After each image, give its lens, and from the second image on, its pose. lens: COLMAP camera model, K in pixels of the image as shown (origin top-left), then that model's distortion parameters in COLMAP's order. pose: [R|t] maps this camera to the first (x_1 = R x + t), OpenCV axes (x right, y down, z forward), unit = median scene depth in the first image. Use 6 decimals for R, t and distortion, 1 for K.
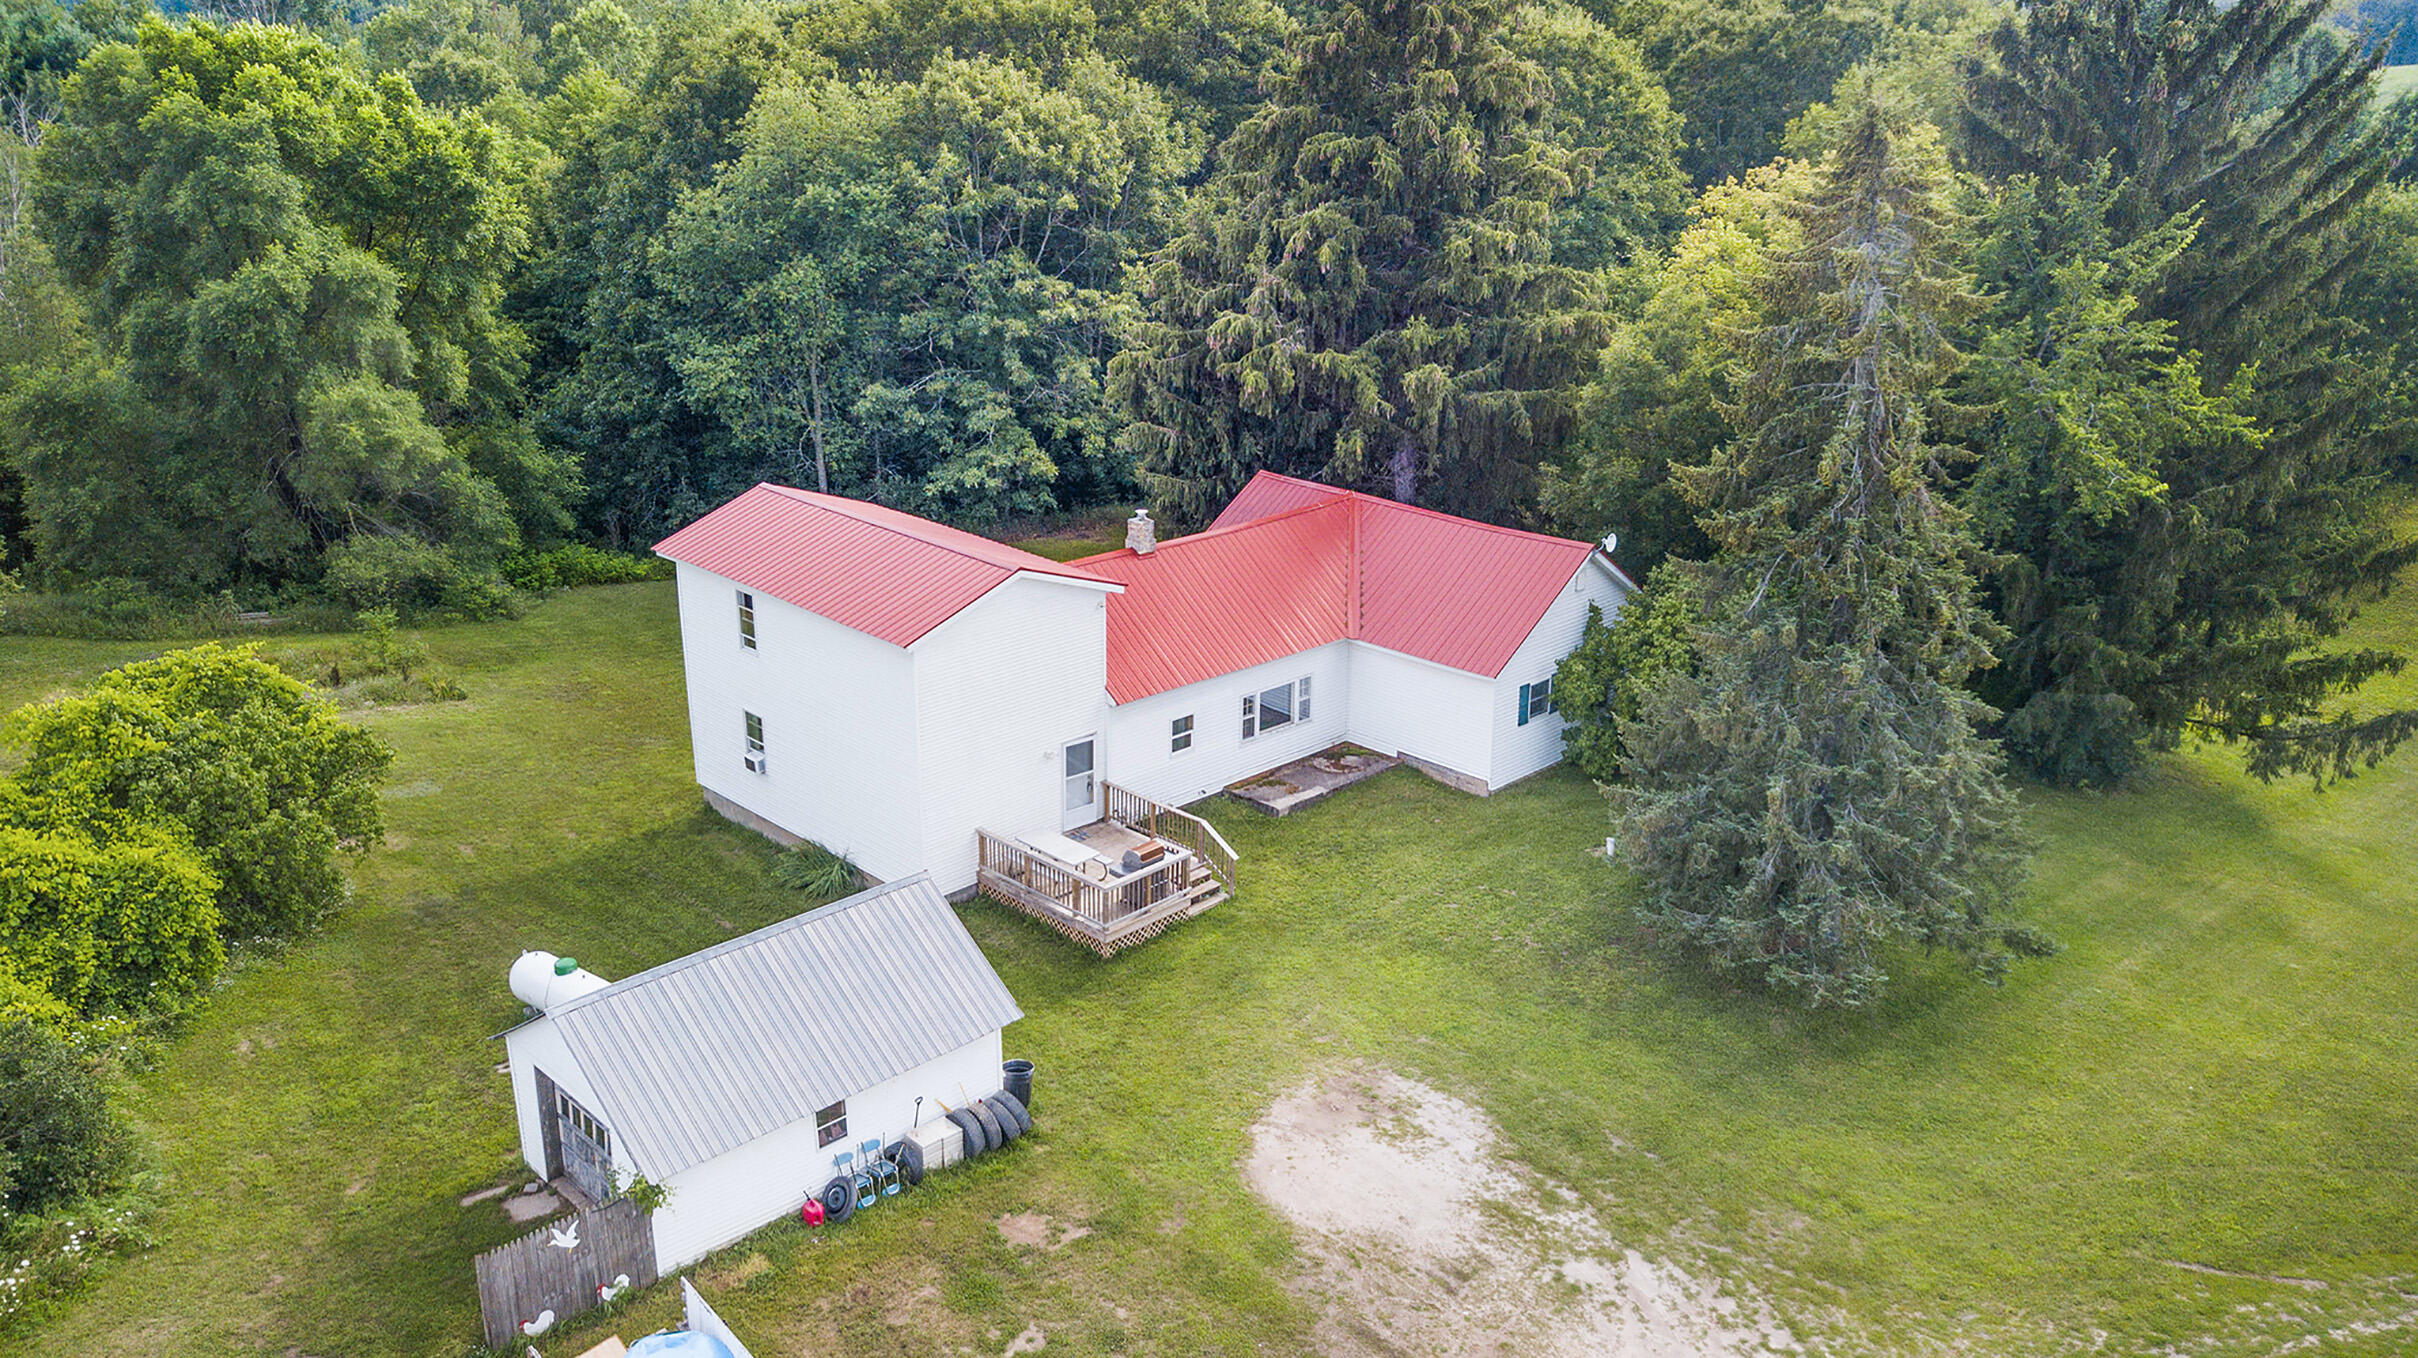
lens RADIAL K [[1901.8, 0, 1159.5], [0, 1901.8, 735.9], [0, 0, 1]] dist [-0.005782, 0.000975]
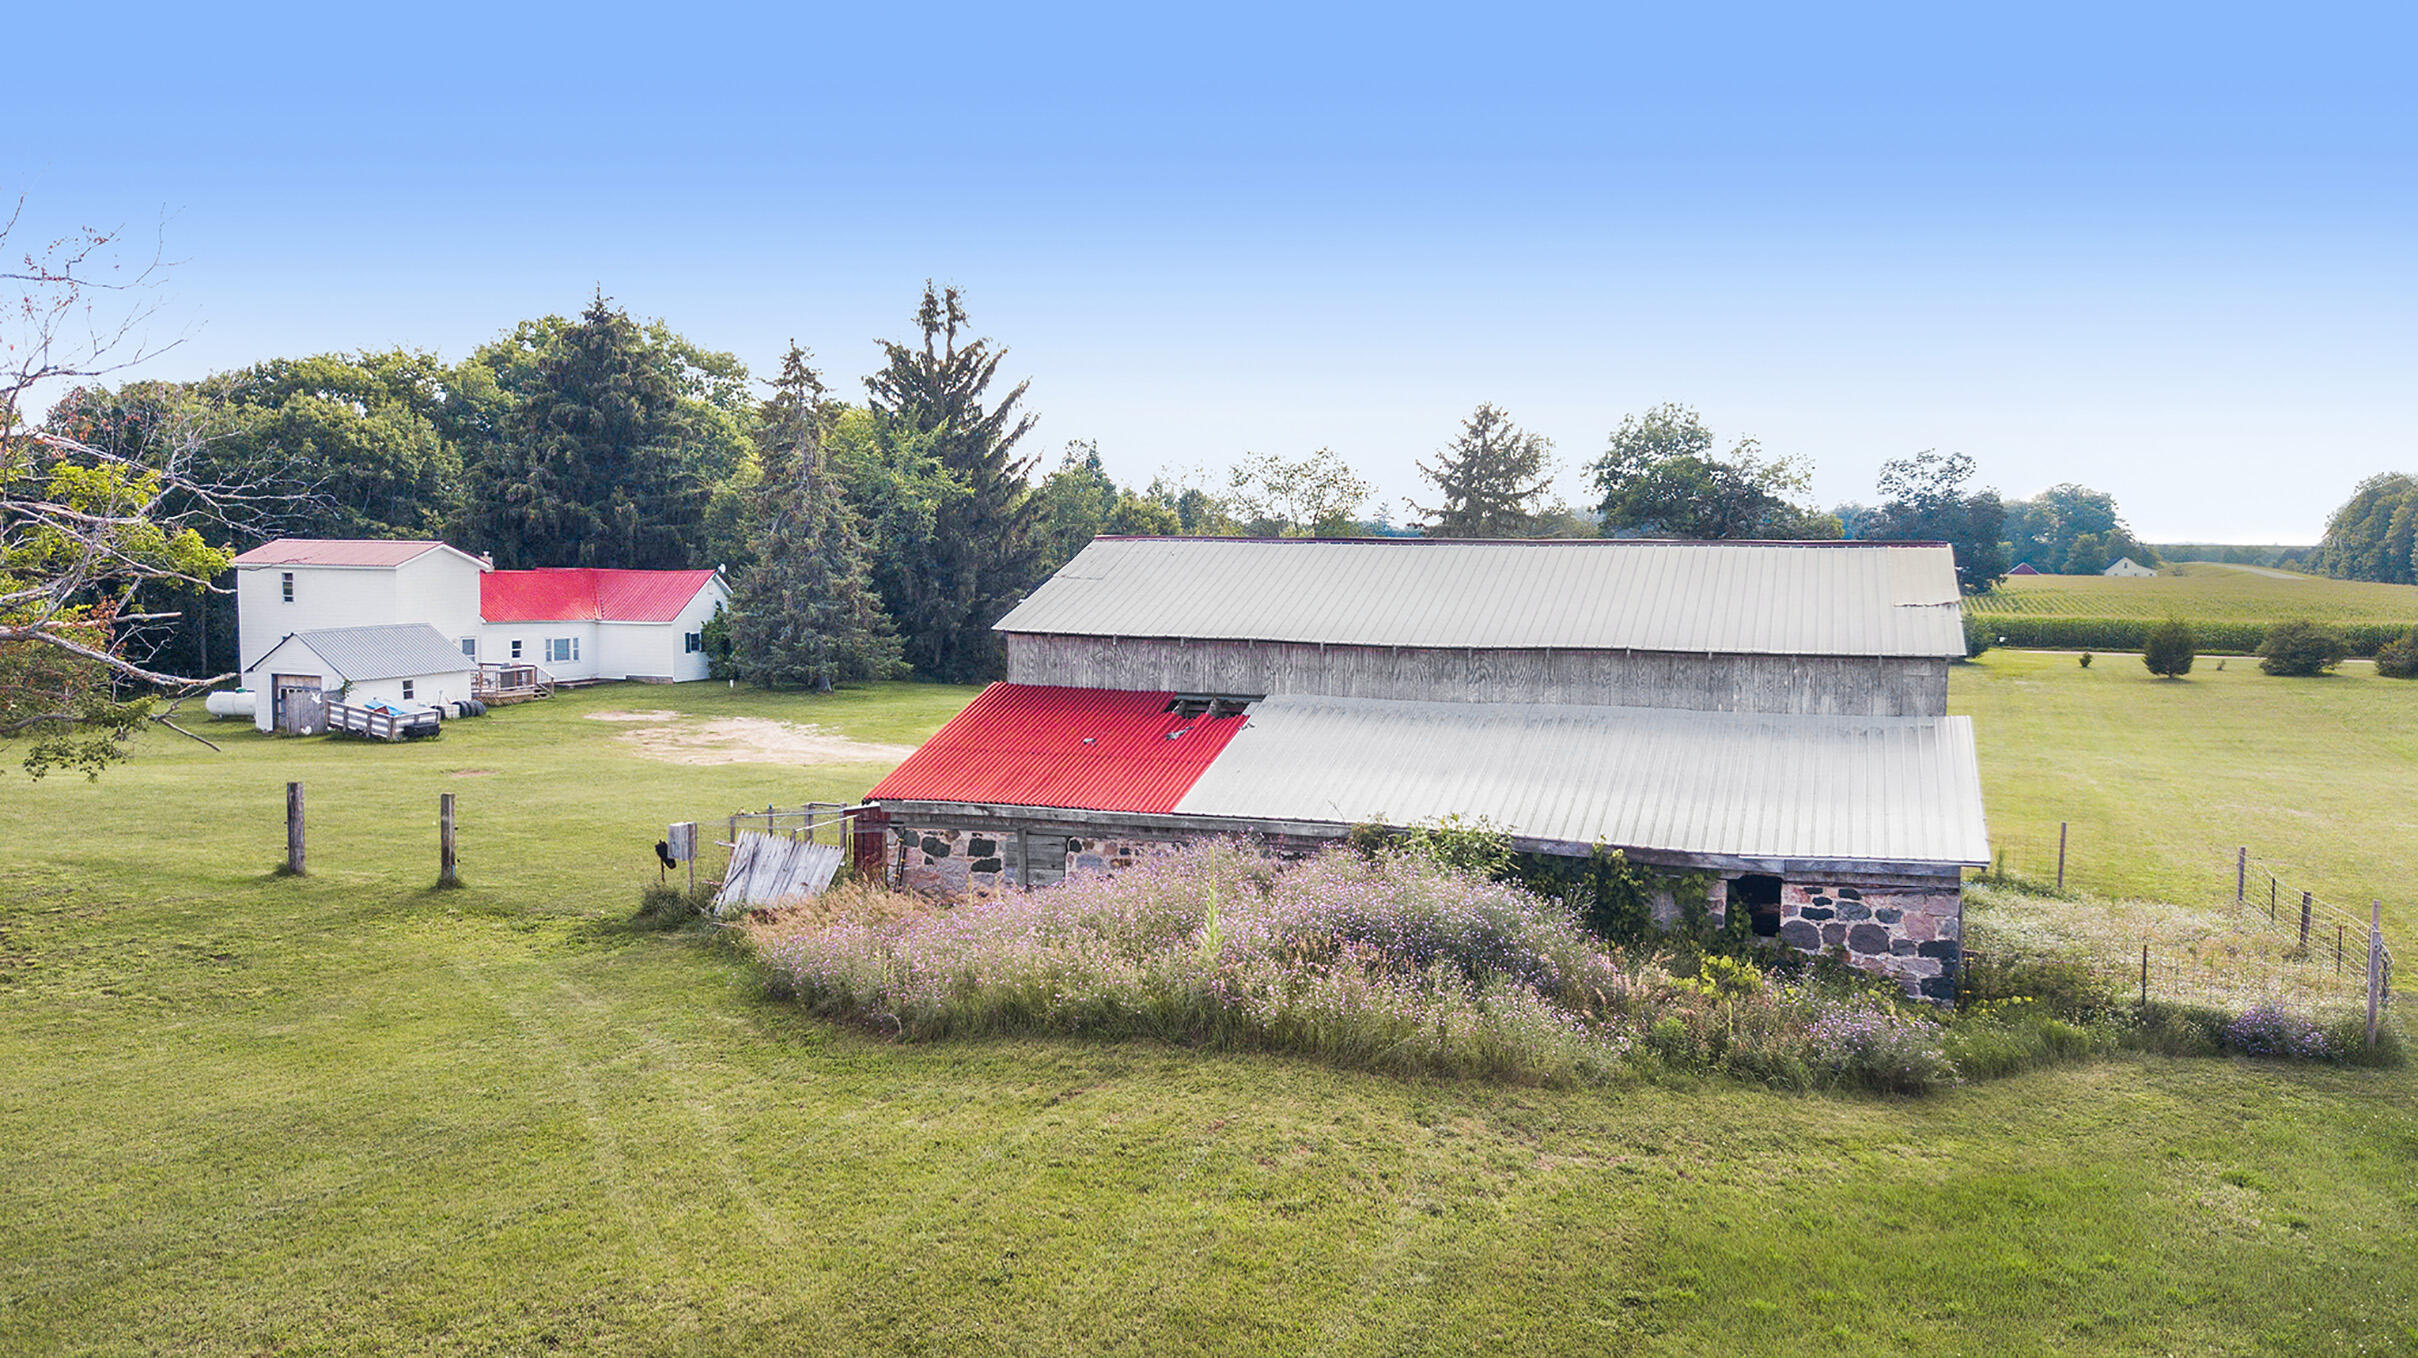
lens RADIAL K [[1901.8, 0, 1215.0], [0, 1901.8, 653.6], [0, 0, 1]] dist [-0.005782, 0.000975]
pose [[0.897163, -0.024497, 0.441019, -0.202088], [0.155318, 0.952192, -0.263071, 0.615370], [-0.413490, 0.304516, 0.858077, -0.989864]]
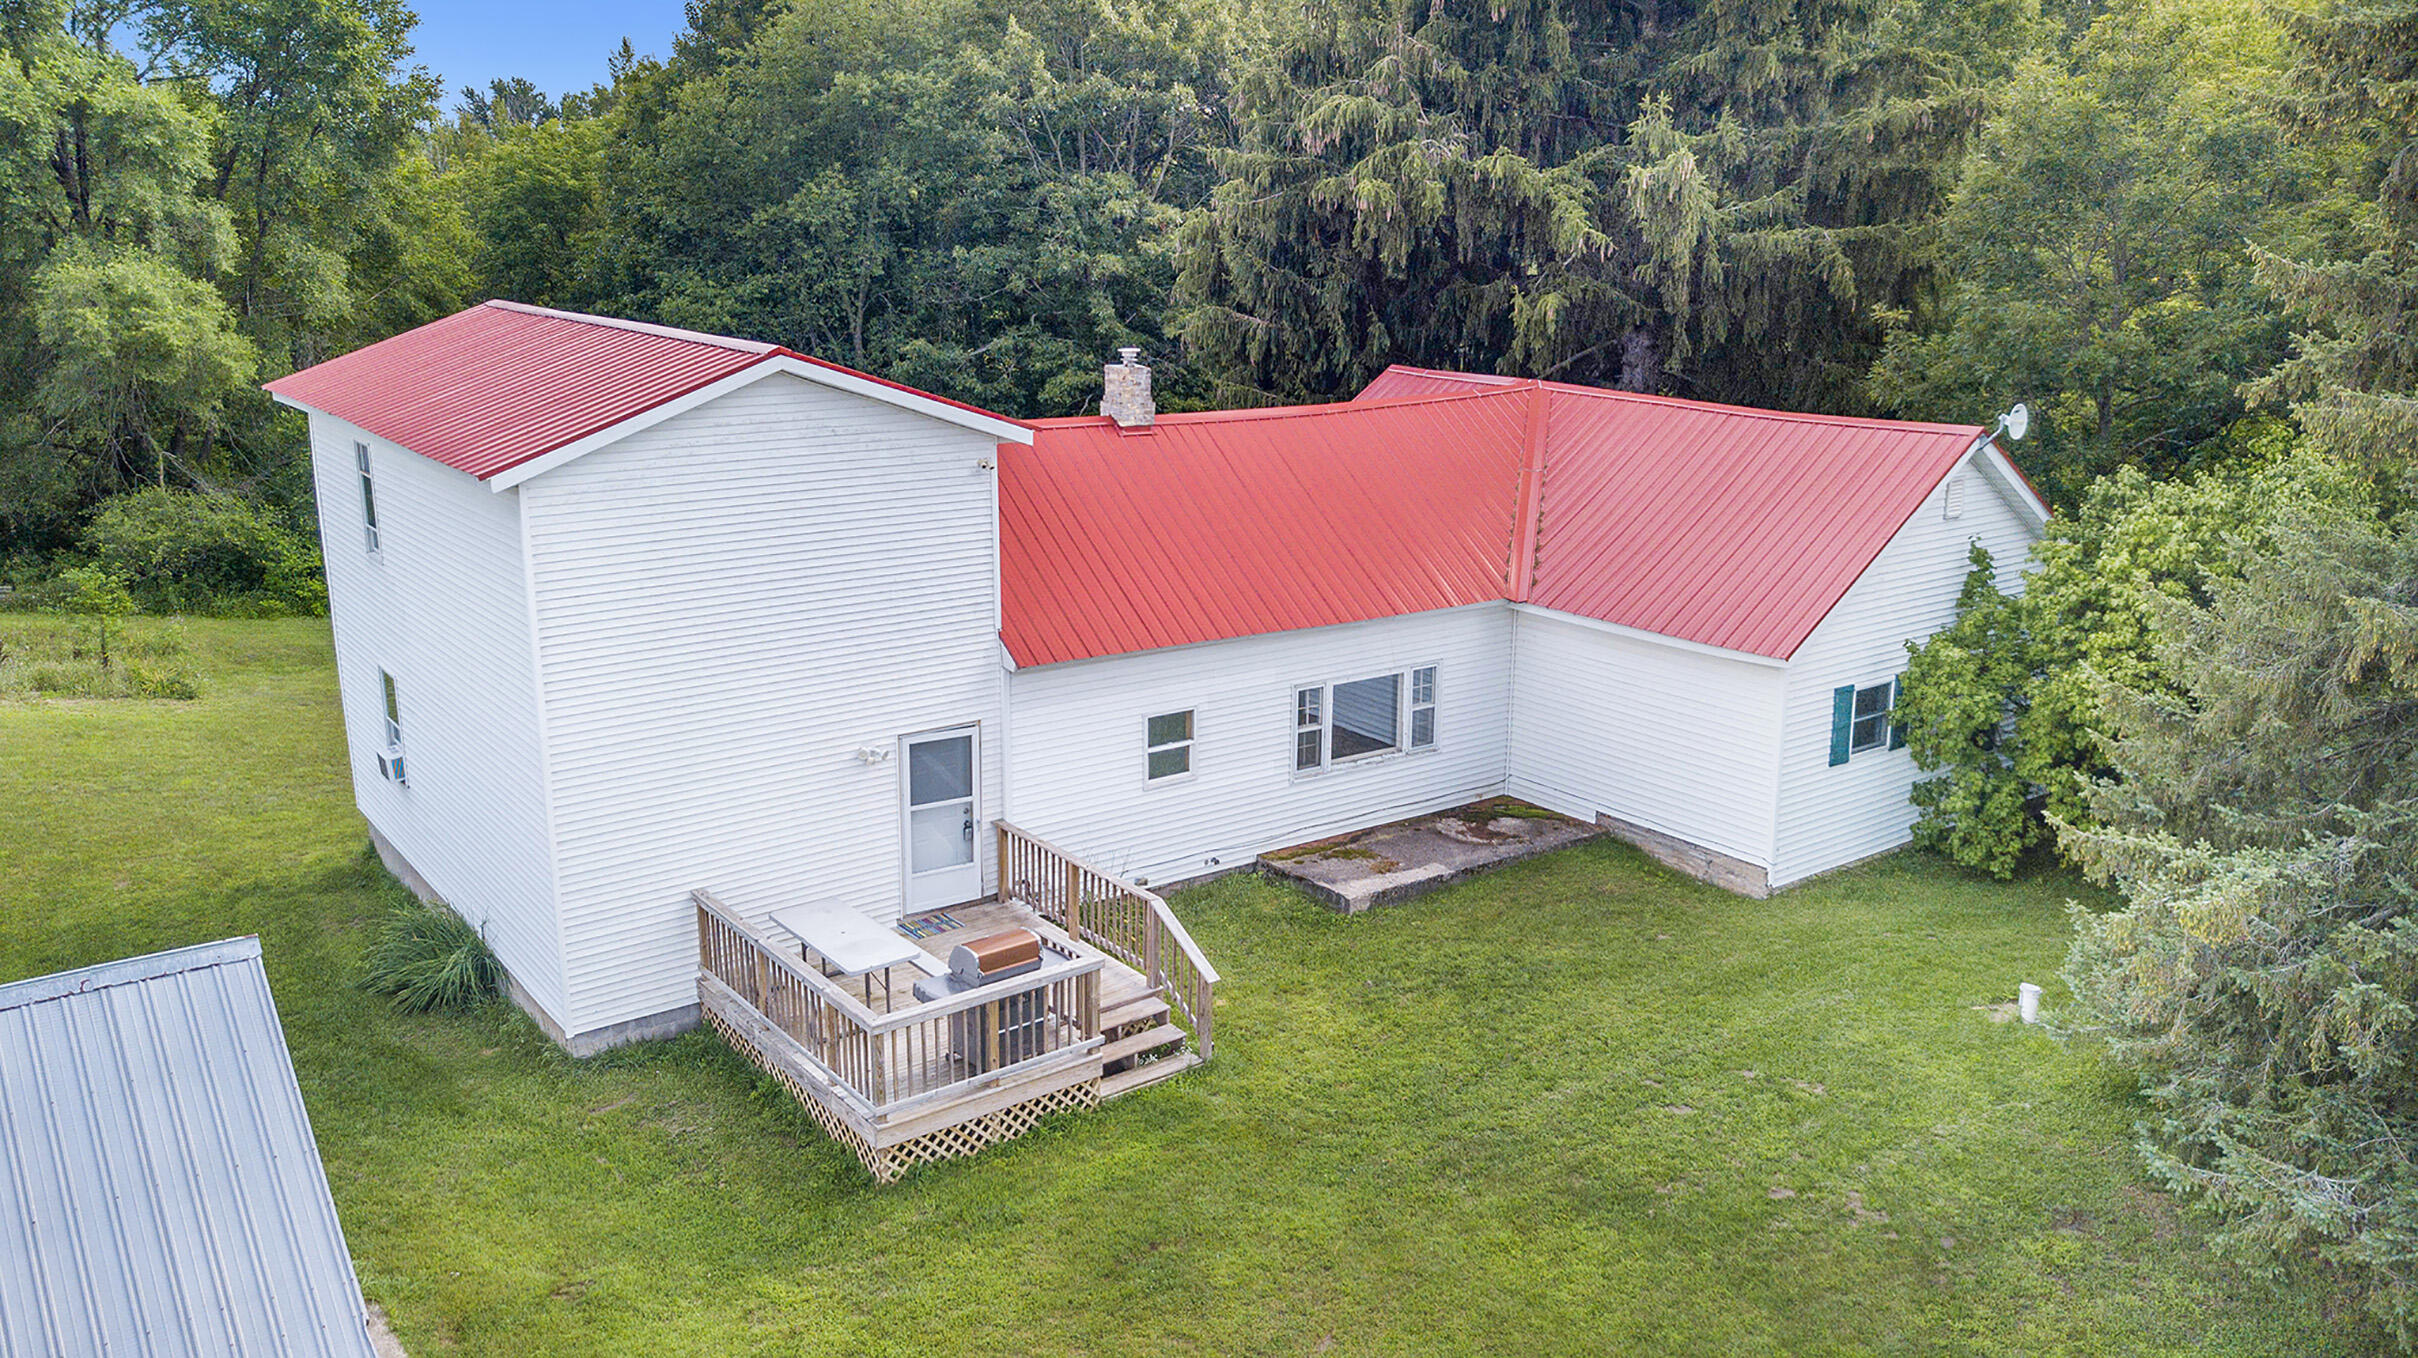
lens RADIAL K [[1901.8, 0, 1157.7], [0, 1901.8, 713.5], [0, 0, 1]] dist [-0.005782, 0.000975]
pose [[0.989555, 0.033004, -0.140330, 0.077480], [-0.046412, 0.994549, -0.093373, 0.037018], [0.136483, 0.098911, 0.985692, 0.449556]]
